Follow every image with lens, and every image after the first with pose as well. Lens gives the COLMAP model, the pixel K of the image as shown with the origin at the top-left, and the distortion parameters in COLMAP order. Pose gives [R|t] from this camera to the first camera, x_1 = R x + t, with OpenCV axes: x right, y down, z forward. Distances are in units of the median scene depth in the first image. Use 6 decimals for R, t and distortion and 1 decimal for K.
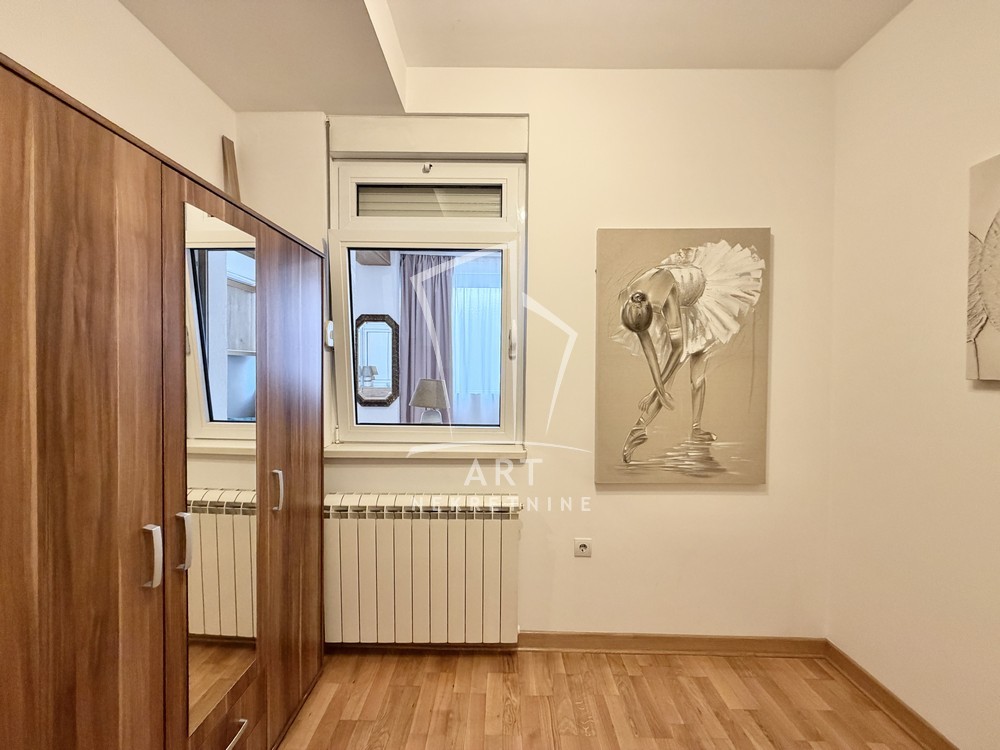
lens RADIAL K [[396.3, 0, 497.2], [0, 396.3, 377.3], [0, 0, 1]] dist [-0.000788, -0.000170]
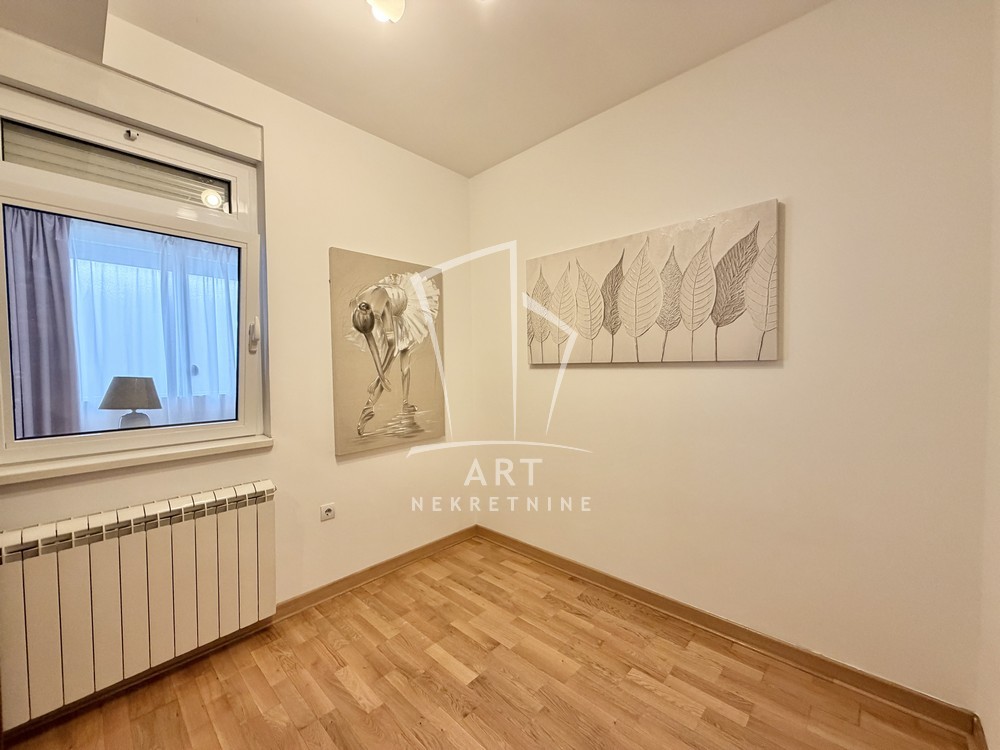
lens RADIAL K [[396.3, 0, 497.2], [0, 396.3, 377.3], [0, 0, 1]] dist [-0.000788, -0.000170]
pose [[0.674994, -0.039070, 0.736788, -0.312963], [0.035199, 0.999165, 0.020737, 0.018462], [-0.736983, 0.011937, 0.675806, -0.192938]]
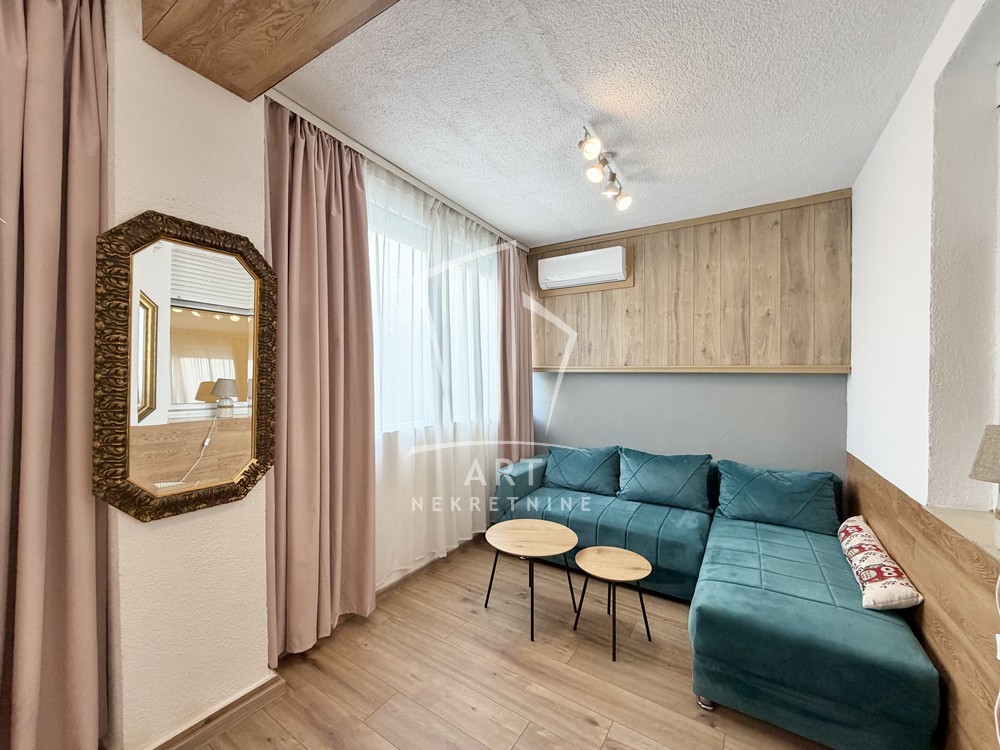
lens RADIAL K [[396.3, 0, 497.2], [0, 396.3, 377.3], [0, 0, 1]] dist [-0.000788, -0.000170]
pose [[0.531113, -0.006623, 0.847275, -1.104692], [0.015516, 0.999878, -0.001910, -0.074321], [-0.847159, 0.014161, 0.531151, 1.517744]]
